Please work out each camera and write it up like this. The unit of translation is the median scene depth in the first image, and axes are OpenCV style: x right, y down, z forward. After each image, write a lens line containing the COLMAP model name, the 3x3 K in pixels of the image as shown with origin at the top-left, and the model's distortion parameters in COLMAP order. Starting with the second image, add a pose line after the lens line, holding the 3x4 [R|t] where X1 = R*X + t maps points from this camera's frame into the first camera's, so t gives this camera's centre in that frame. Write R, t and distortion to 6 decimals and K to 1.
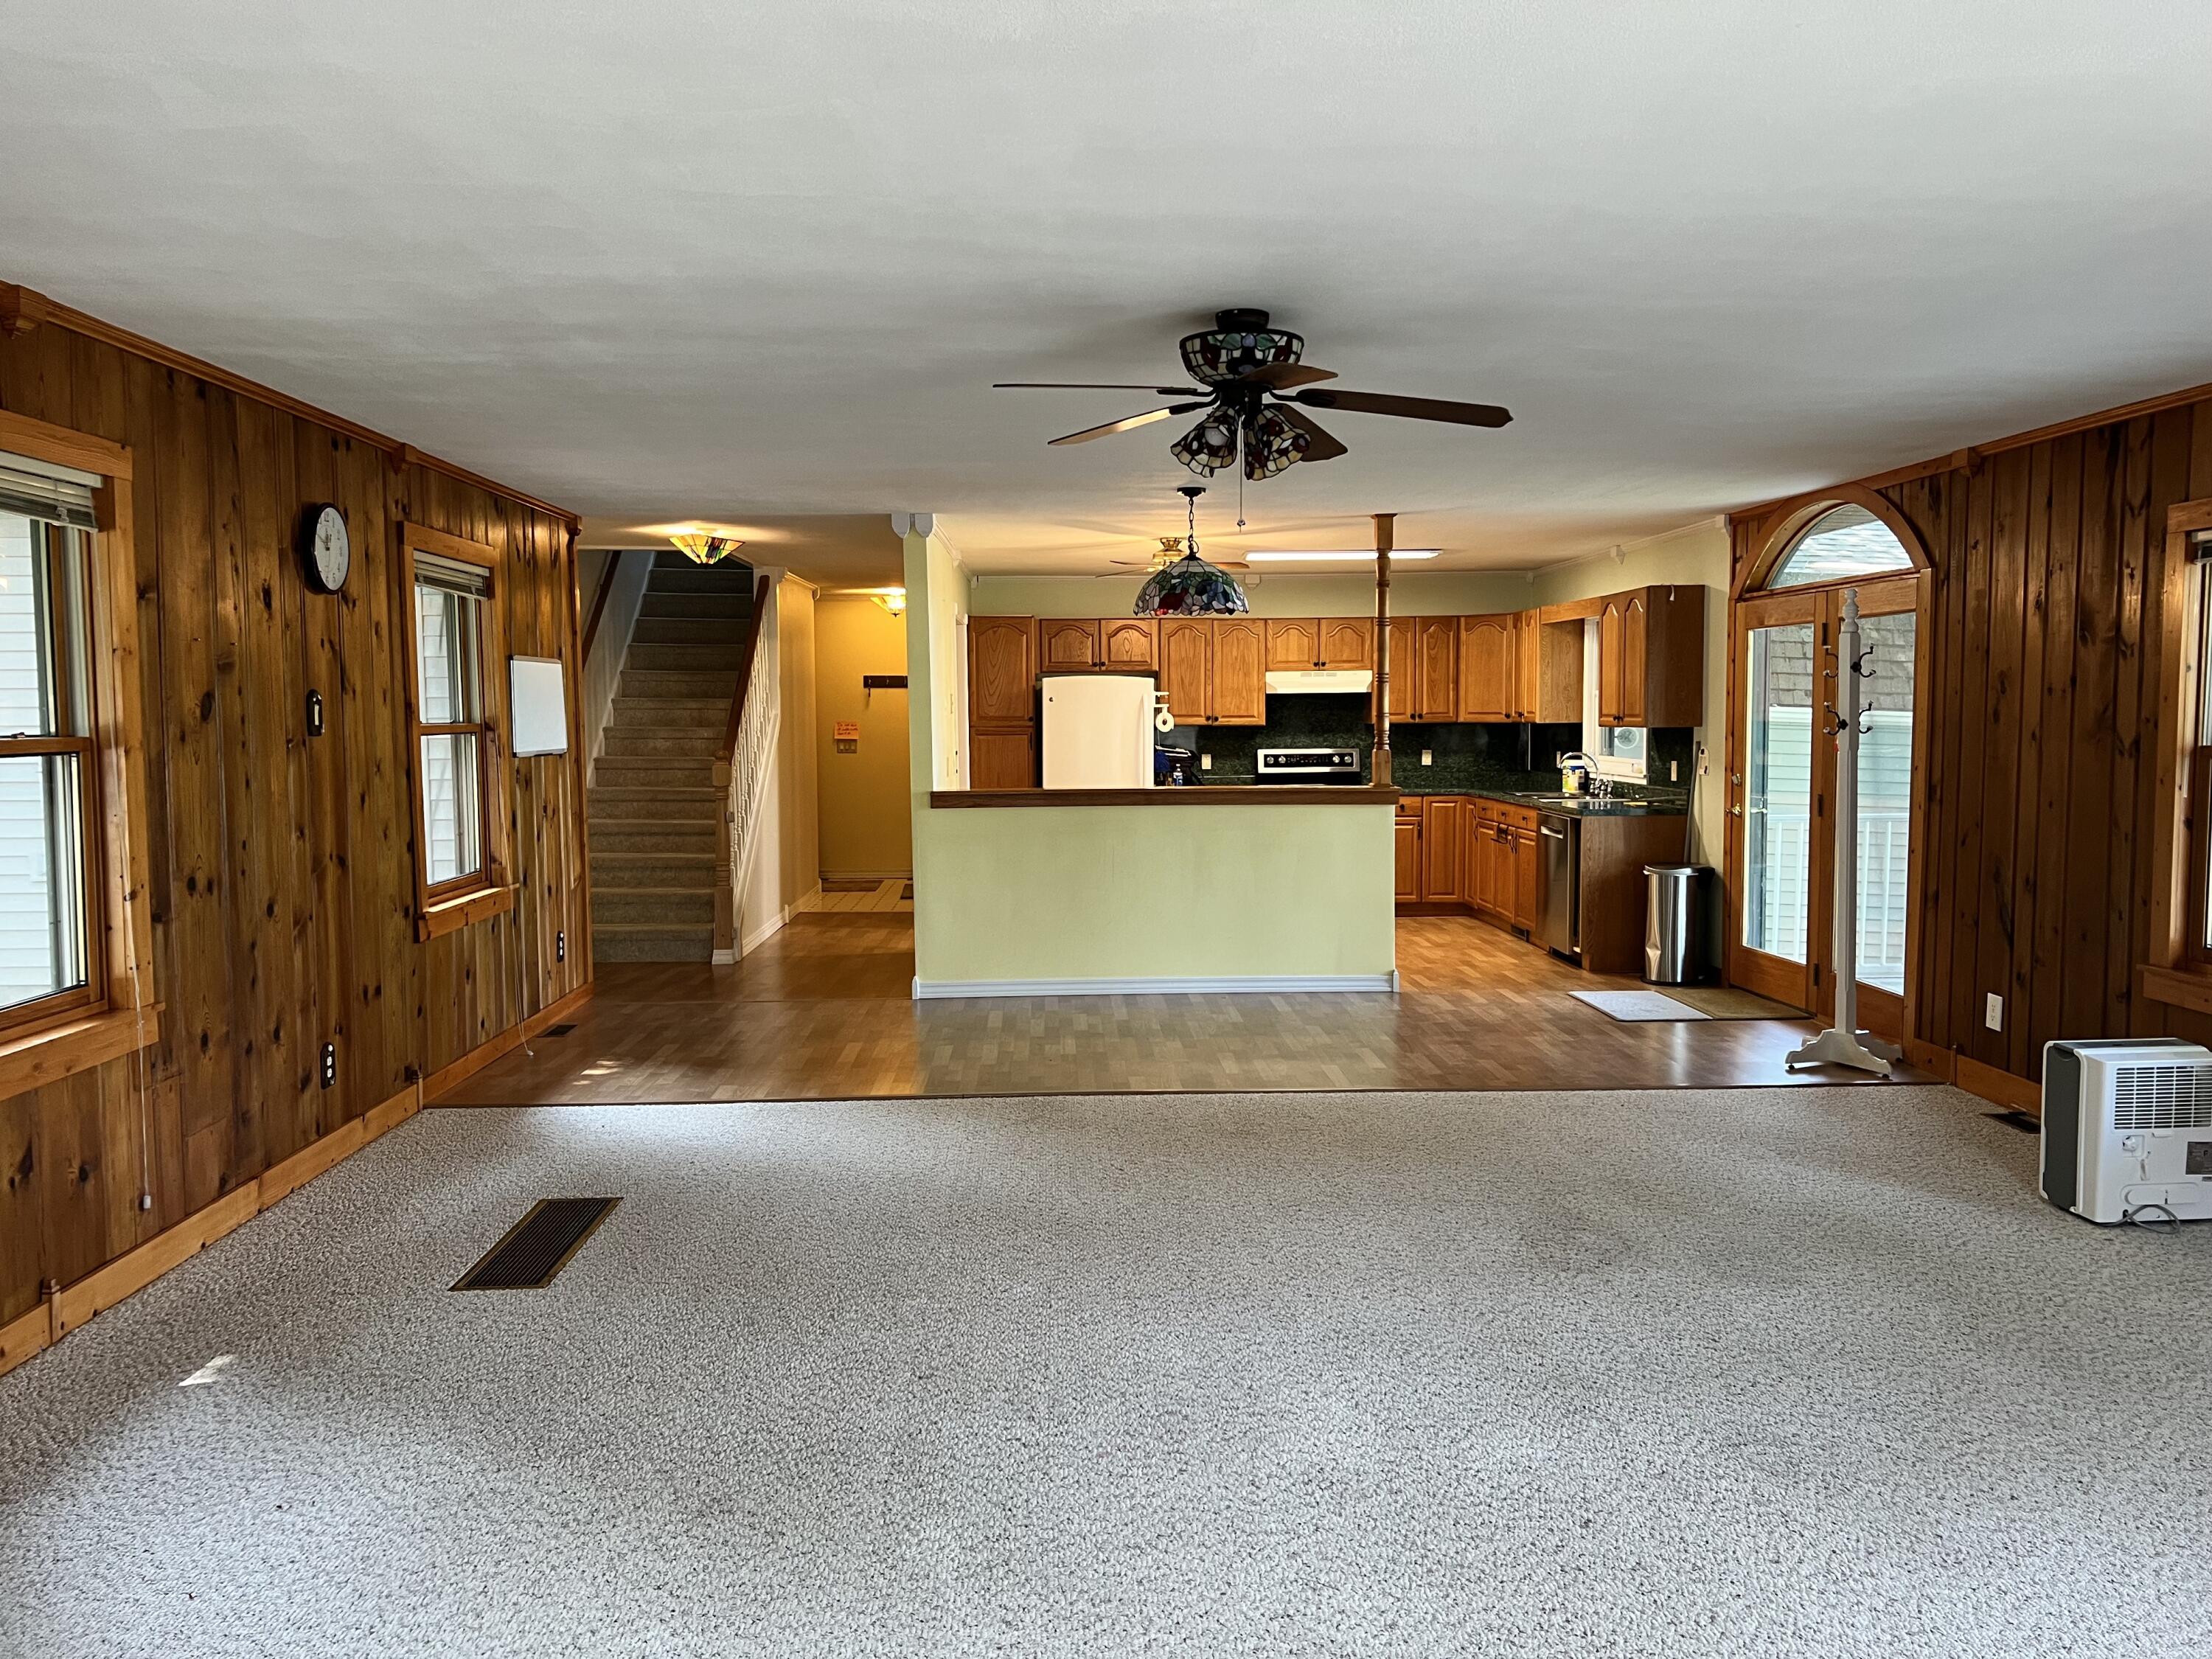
lens RADIAL K [[1675.9, 0, 1106.0], [0, 1675.9, 829.5], [0, 0, 1]] dist [0.010926, 0.008701]
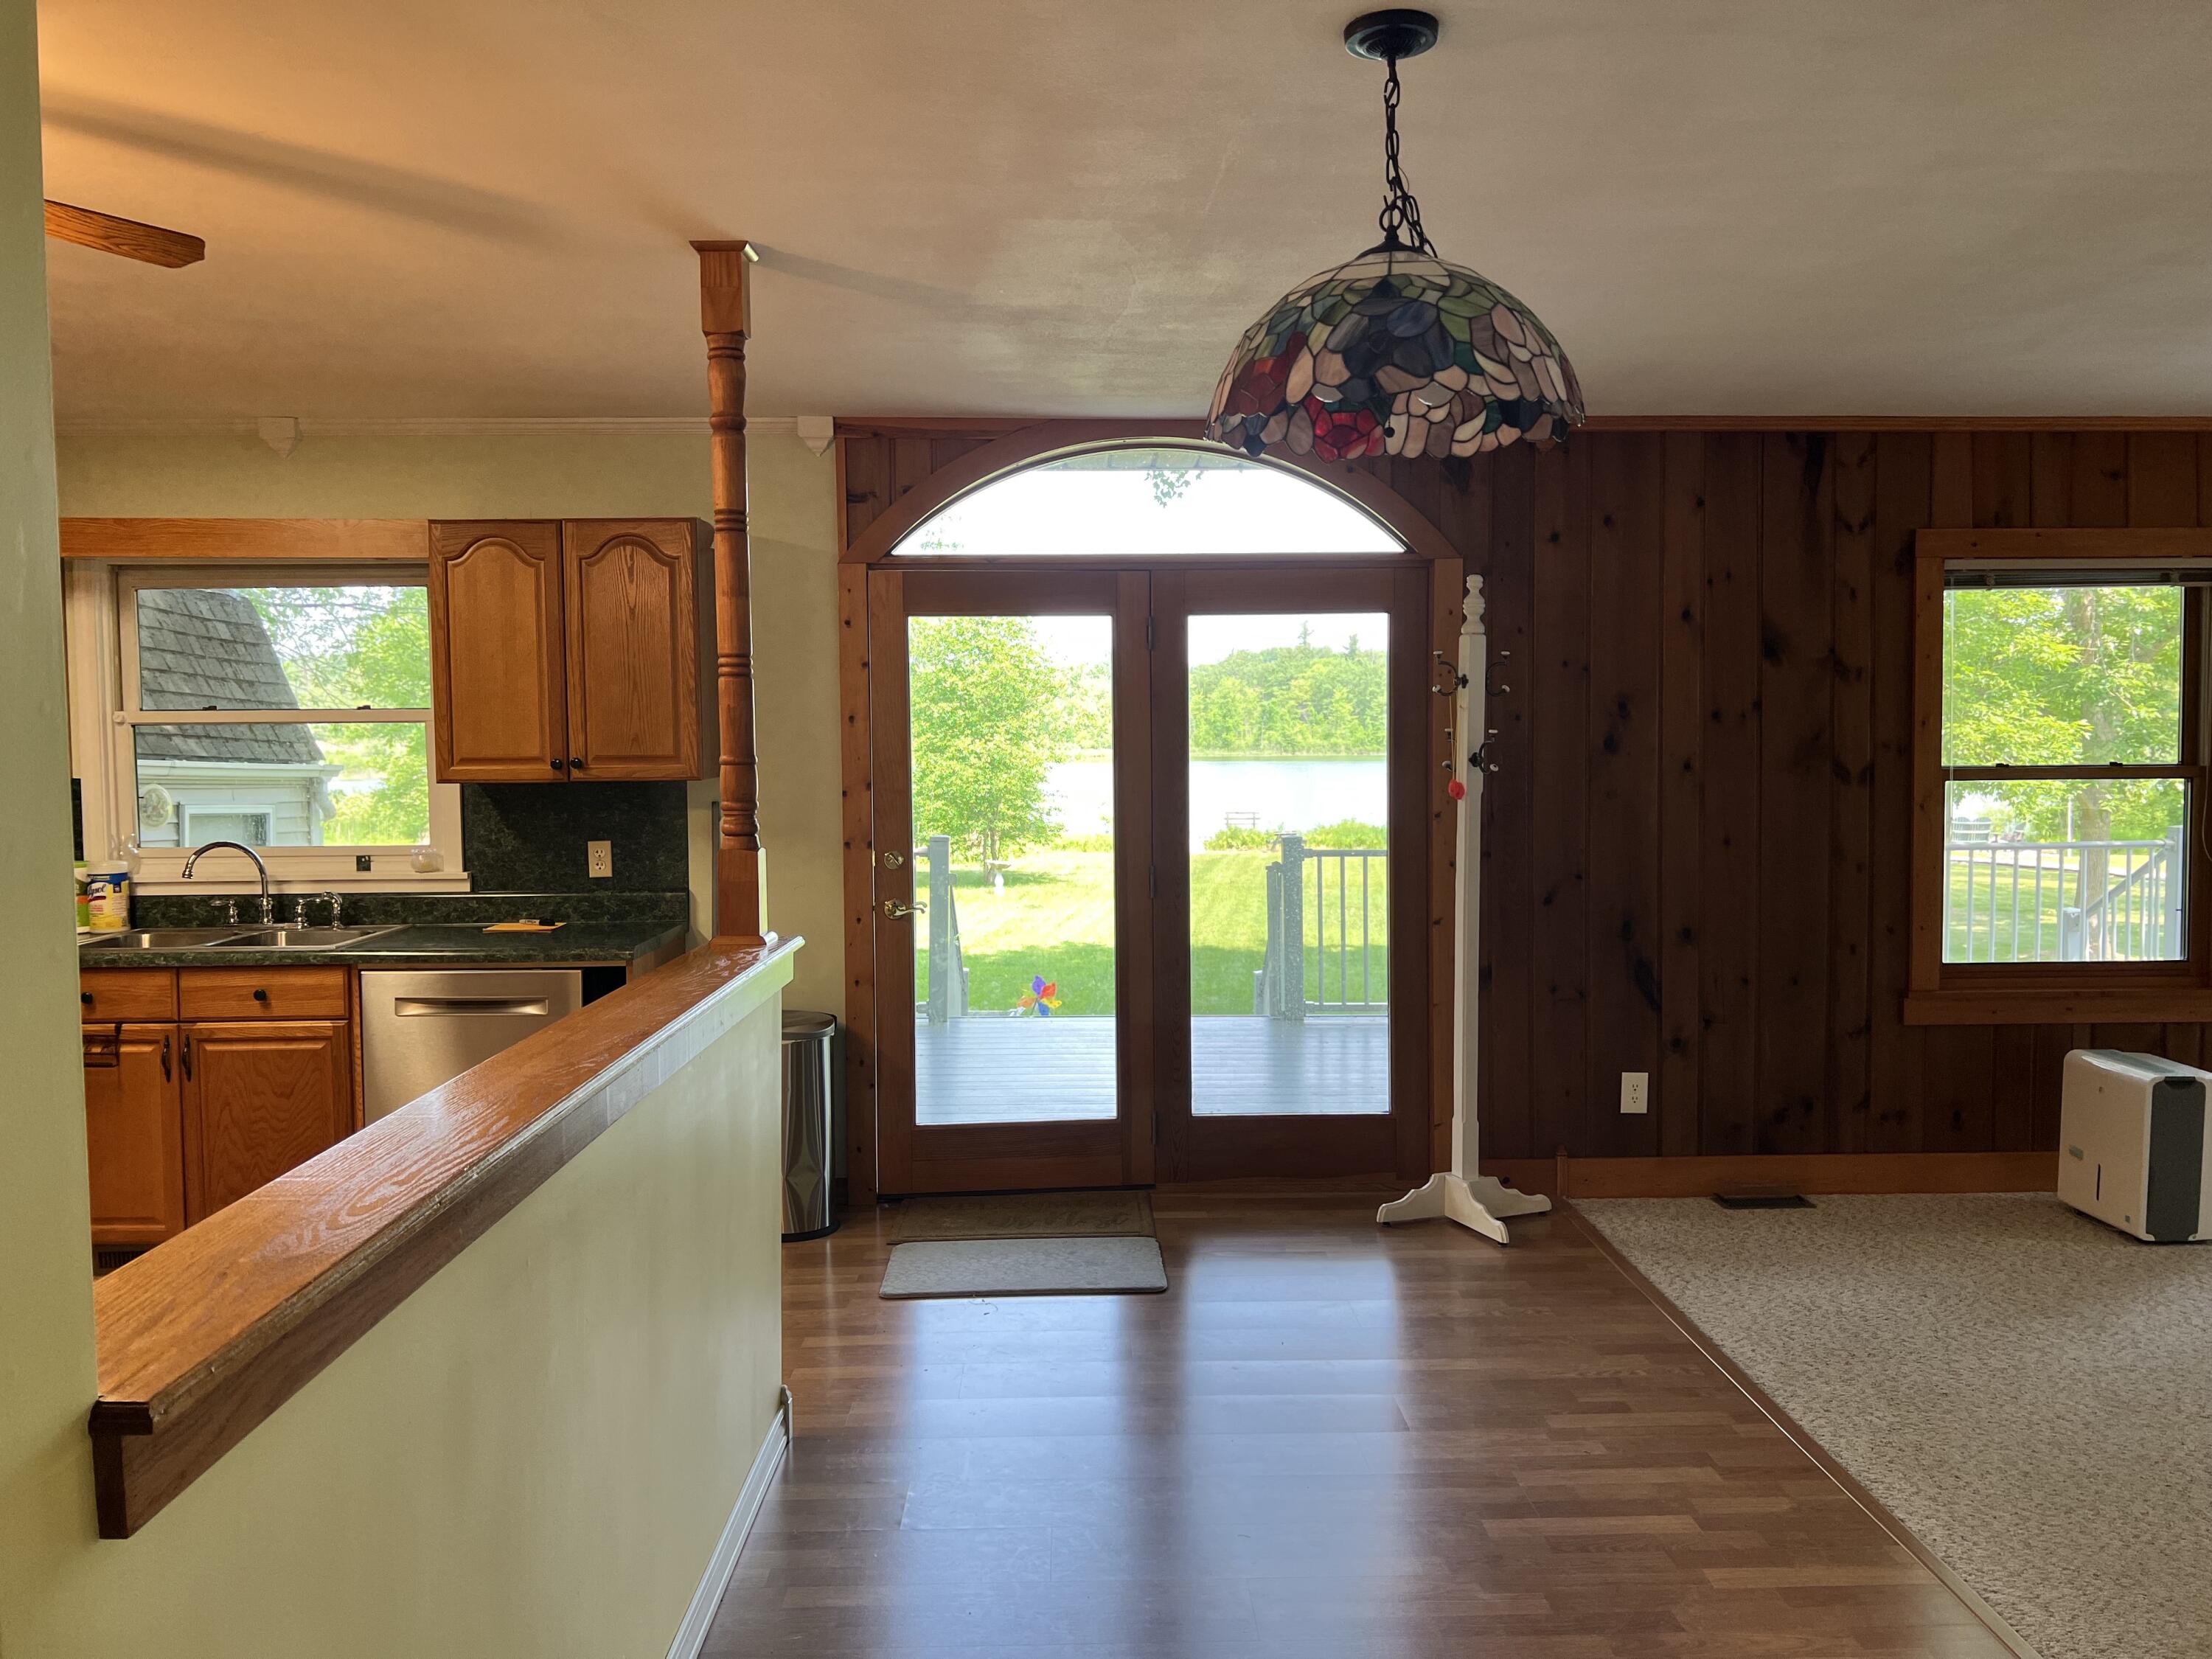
lens RADIAL K [[1675.9, 0, 1106.0], [0, 1675.9, 829.5], [0, 0, 1]] dist [0.010926, 0.008701]
pose [[0.009097, -0.053114, 0.998547, -0.318416], [0.081274, 0.995324, 0.052202, -0.090841], [-0.996650, 0.080681, 0.013371, 1.255737]]
